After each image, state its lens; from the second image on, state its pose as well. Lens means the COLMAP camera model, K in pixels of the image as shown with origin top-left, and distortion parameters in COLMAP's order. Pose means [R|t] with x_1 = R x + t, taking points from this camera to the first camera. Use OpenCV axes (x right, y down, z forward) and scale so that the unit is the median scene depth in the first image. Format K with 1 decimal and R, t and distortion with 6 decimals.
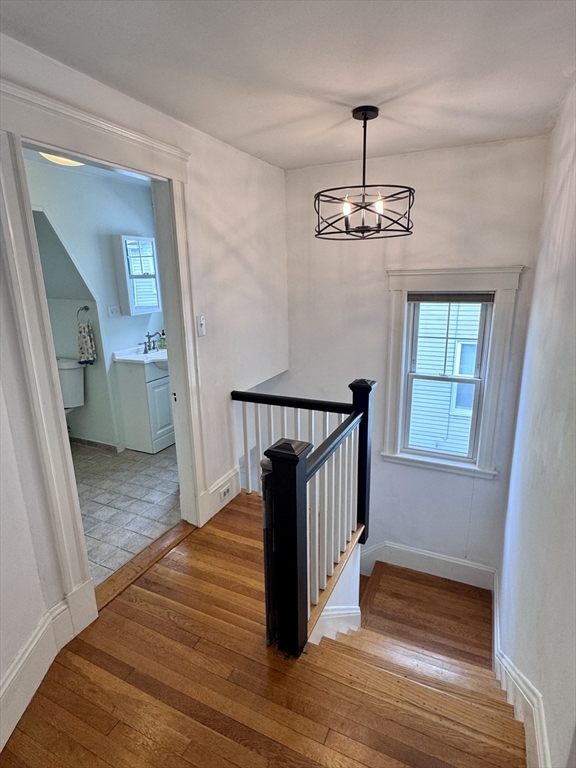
lens RADIAL K [[414.1, 0, 284.0], [0, 414.1, 381.5], [0, 0, 1]] dist [-0.006388, -0.000014]
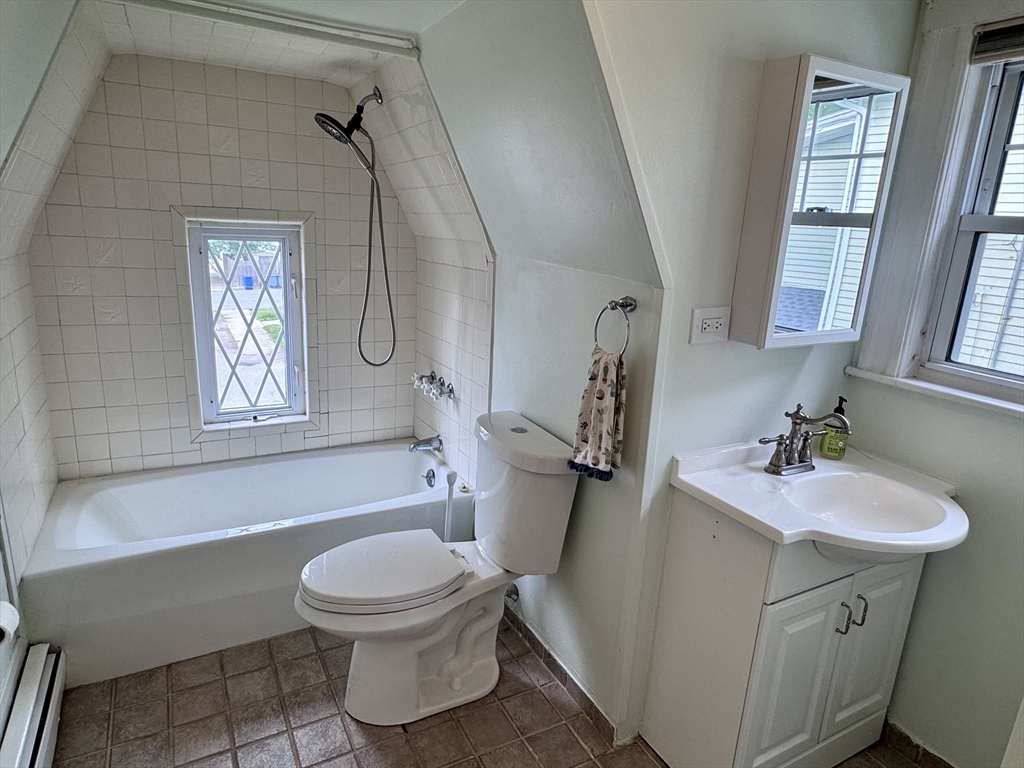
lens RADIAL K [[626.6, 0, 516.2], [0, 626.6, 383.1], [0, 0, 1]] dist [-0.006099, -0.000470]
pose [[0.807851, 0.215421, -0.548608, -0.273281], [-0.222065, 0.973465, 0.055247, -0.125440], [0.545952, 0.077195, 0.834253, 0.562547]]
